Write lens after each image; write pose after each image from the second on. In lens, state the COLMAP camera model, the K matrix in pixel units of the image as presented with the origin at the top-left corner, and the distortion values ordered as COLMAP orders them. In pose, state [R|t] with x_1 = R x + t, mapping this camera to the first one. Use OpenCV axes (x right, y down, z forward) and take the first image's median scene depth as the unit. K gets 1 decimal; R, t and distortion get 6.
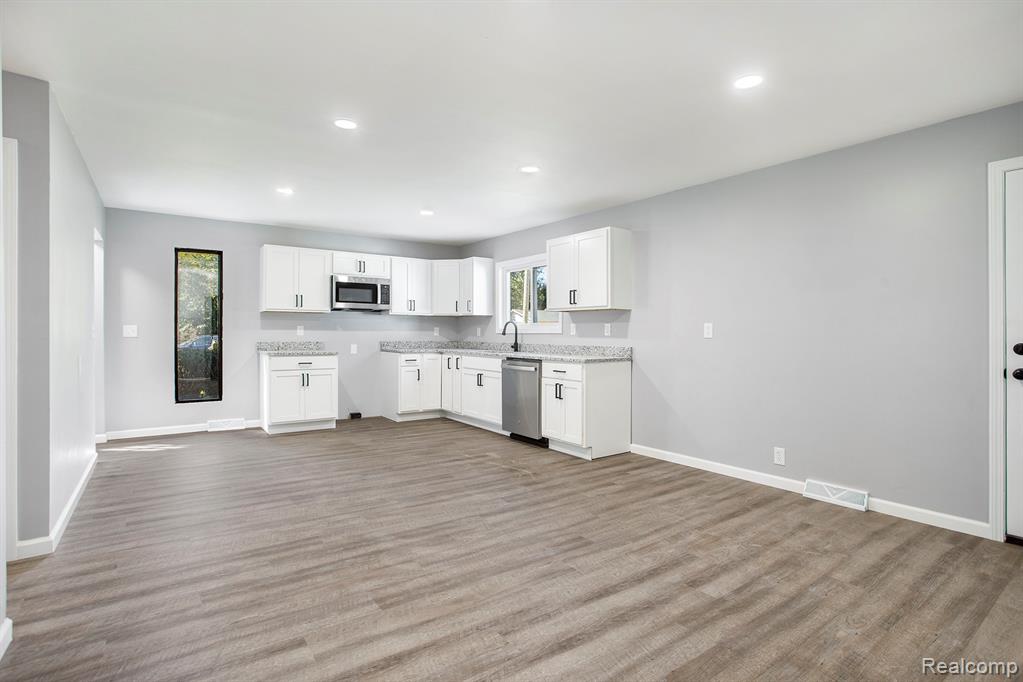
lens RADIAL K [[500.1, 0, 509.5], [0, 500.1, 354.5], [0, 0, 1]] dist [-0.061473, 0.013363]
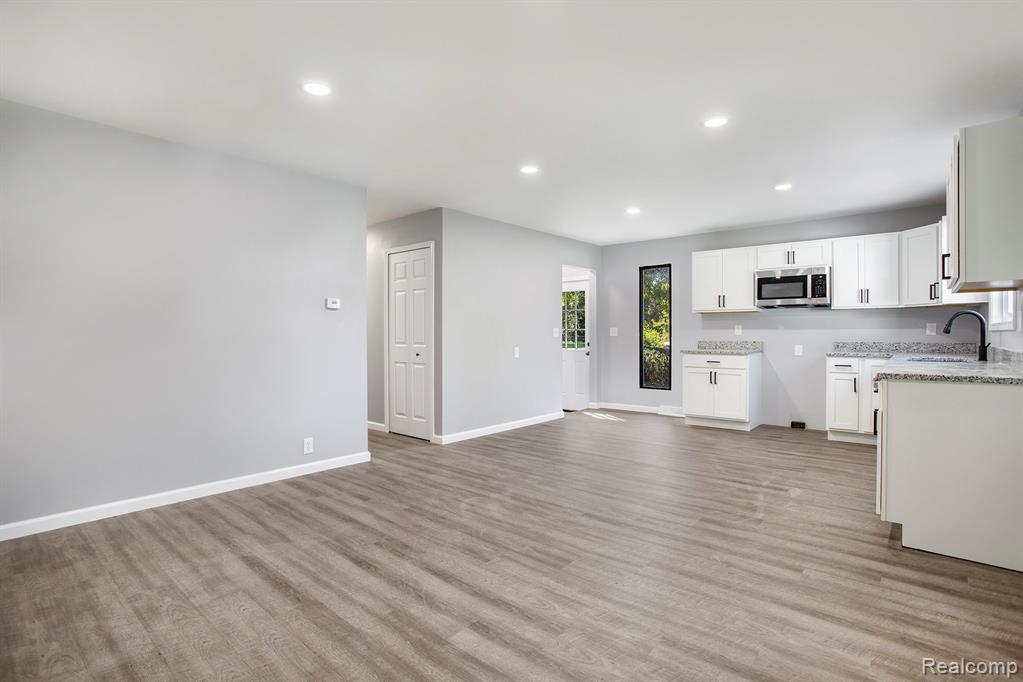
lens RADIAL K [[500.1, 0, 505.1], [0, 500.1, 343.8], [0, 0, 1]] dist [-0.061473, 0.013363]
pose [[0.233884, 0.013273, -0.972174, 0.511033], [-0.035441, 0.999359, 0.005118, -0.009900], [0.971618, 0.033257, 0.234204, 0.353590]]
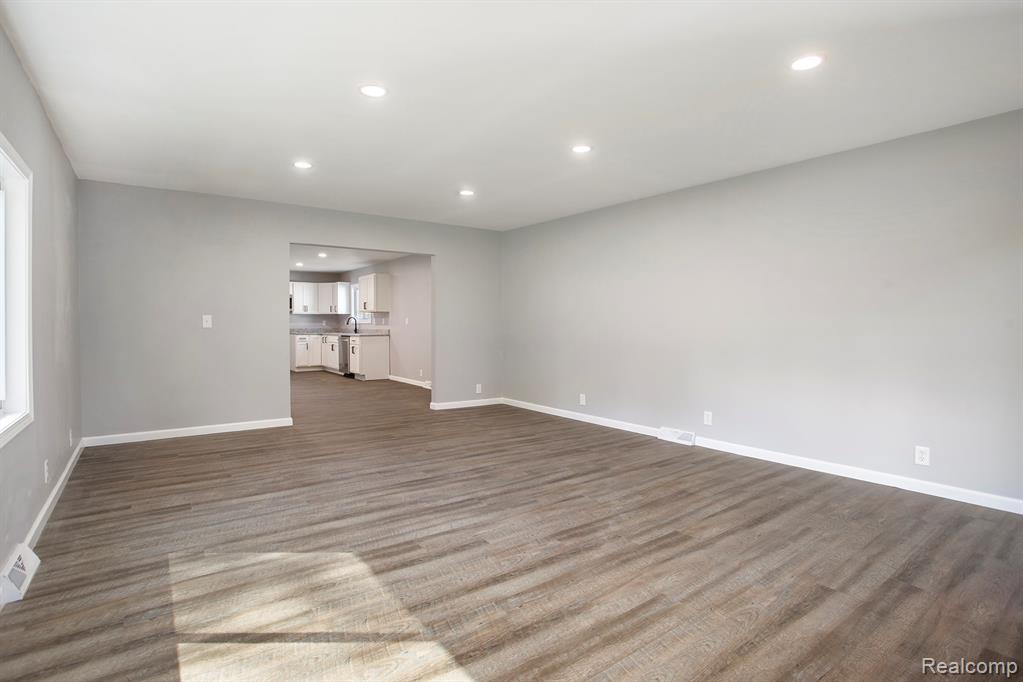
lens RADIAL K [[500.1, 0, 510.8], [0, 500.1, 335.1], [0, 0, 1]] dist [-0.061473, 0.013363]
pose [[0.999919, -0.005799, 0.011335, 0.672010], [0.006013, 0.999802, -0.018948, 0.047060], [-0.011223, 0.019015, 0.999756, -1.032715]]
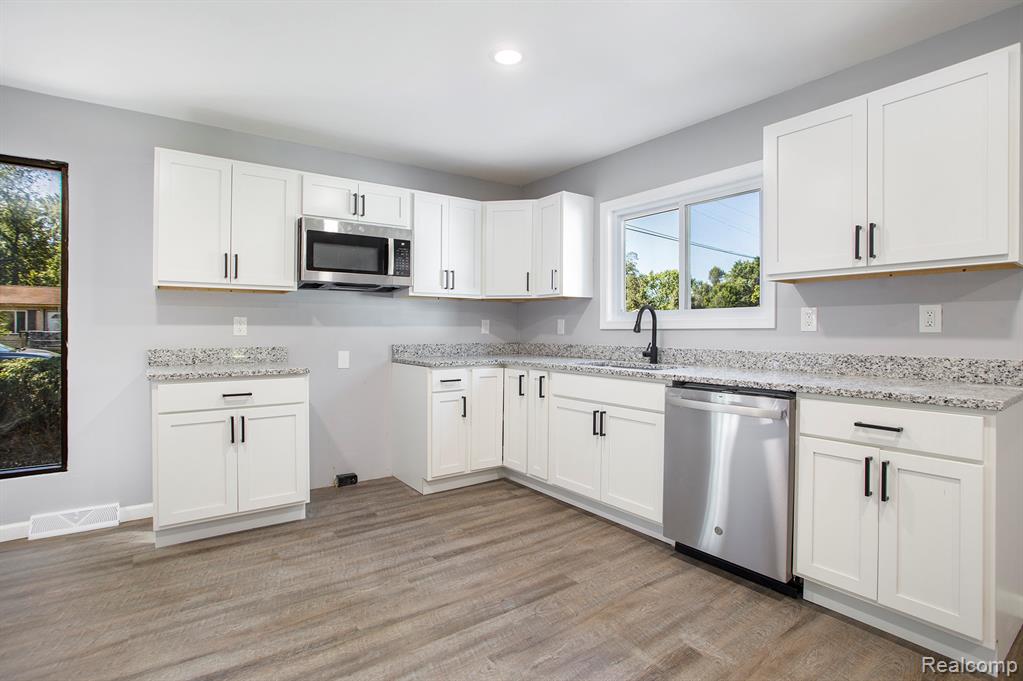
lens RADIAL K [[500.1, 0, 515.4], [0, 500.1, 336.2], [0, 0, 1]] dist [-0.061473, 0.013363]
pose [[0.999883, -0.006259, 0.013976, -0.162407], [0.006666, 0.999548, -0.029299, -0.023463], [-0.013787, 0.029389, 0.999473, 0.555695]]
